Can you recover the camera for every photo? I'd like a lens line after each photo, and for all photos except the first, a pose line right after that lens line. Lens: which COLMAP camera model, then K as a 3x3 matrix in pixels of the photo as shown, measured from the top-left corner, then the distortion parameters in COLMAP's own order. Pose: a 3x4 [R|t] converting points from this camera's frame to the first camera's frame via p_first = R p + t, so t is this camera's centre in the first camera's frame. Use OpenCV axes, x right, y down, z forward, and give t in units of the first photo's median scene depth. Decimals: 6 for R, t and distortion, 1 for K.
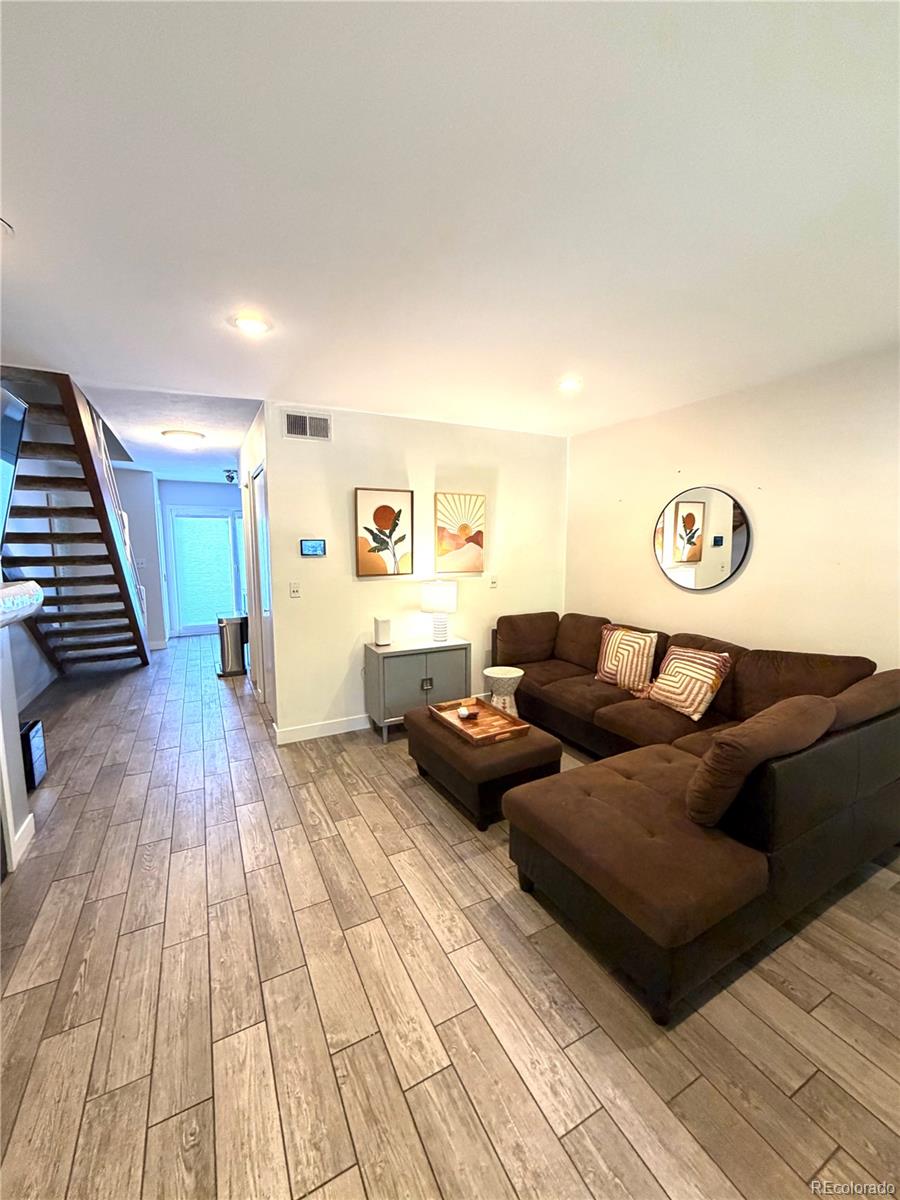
lens RADIAL K [[477.7, 0, 449.8], [0, 477.7, 597.1], [0, 0, 1]] dist [-0.001526, 0.000570]
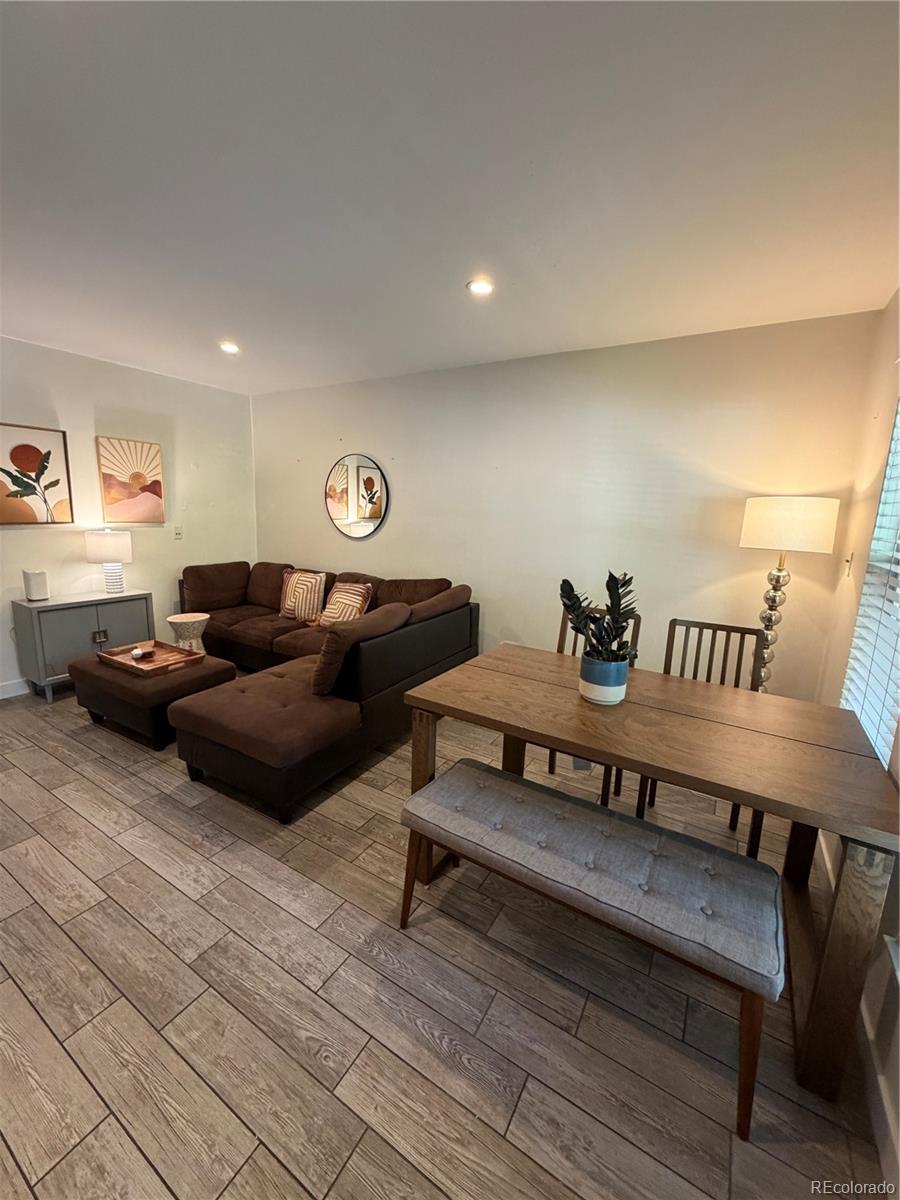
lens RADIAL K [[477.7, 0, 448.4], [0, 477.7, 596.1], [0, 0, 1]] dist [-0.001526, 0.000570]
pose [[0.857088, -0.064325, 0.511138, 0.086885], [0.025368, 0.996240, 0.082835, 0.047573], [-0.514544, -0.058030, 0.855498, -0.242756]]
